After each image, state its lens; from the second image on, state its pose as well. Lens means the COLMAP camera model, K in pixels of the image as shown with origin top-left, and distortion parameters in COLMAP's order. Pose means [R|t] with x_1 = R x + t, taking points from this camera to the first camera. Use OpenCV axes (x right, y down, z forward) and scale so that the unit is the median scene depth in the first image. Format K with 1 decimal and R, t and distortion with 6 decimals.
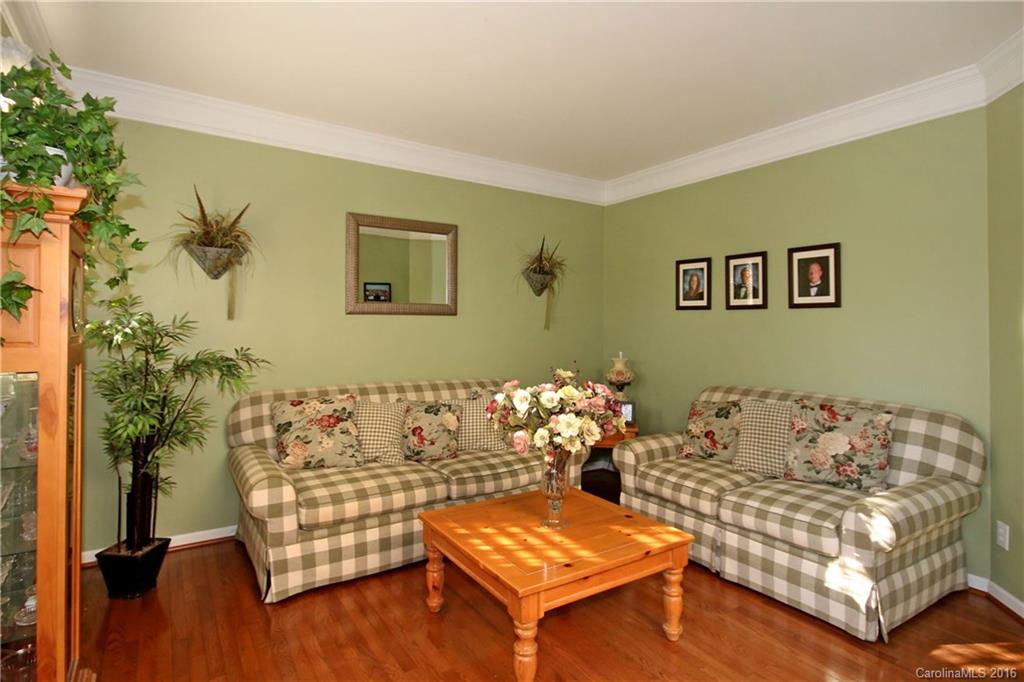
lens RADIAL K [[514.1, 0, 513.3], [0, 514.1, 319.9], [0, 0, 1]] dist [-0.001110, 0.001323]
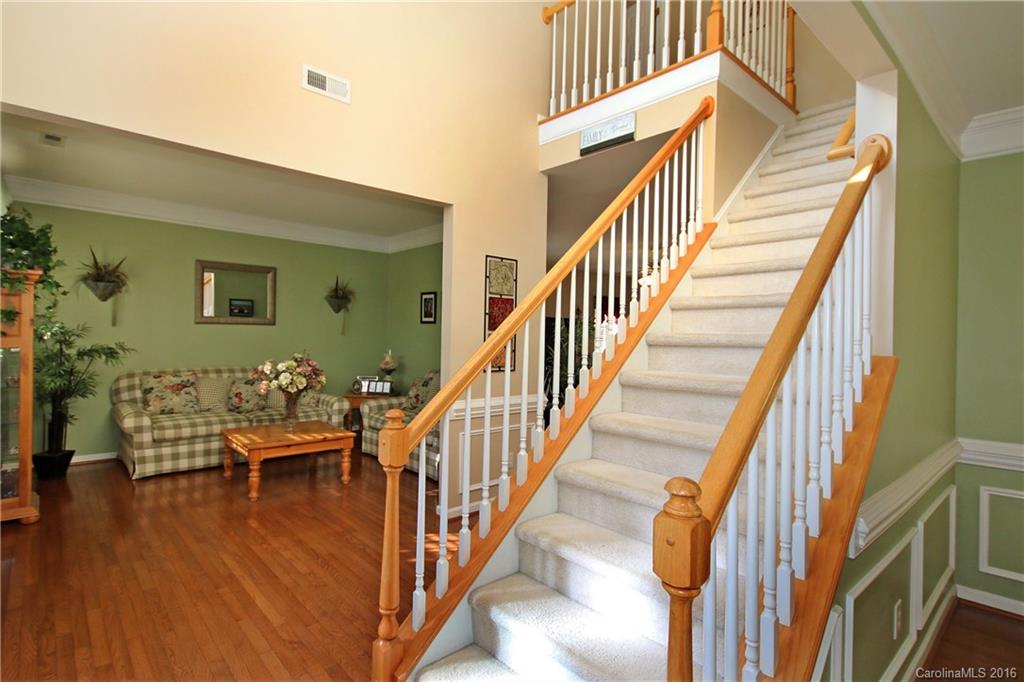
lens RADIAL K [[512.3, 0, 513.3], [0, 512.3, 335.4], [0, 0, 1]] dist [-0.000867, -0.001490]
pose [[0.989688, 0.010563, 0.142851, 0.548174], [-0.012188, 0.999870, 0.010512, -0.004244], [-0.142721, -0.012144, 0.989688, -0.915556]]
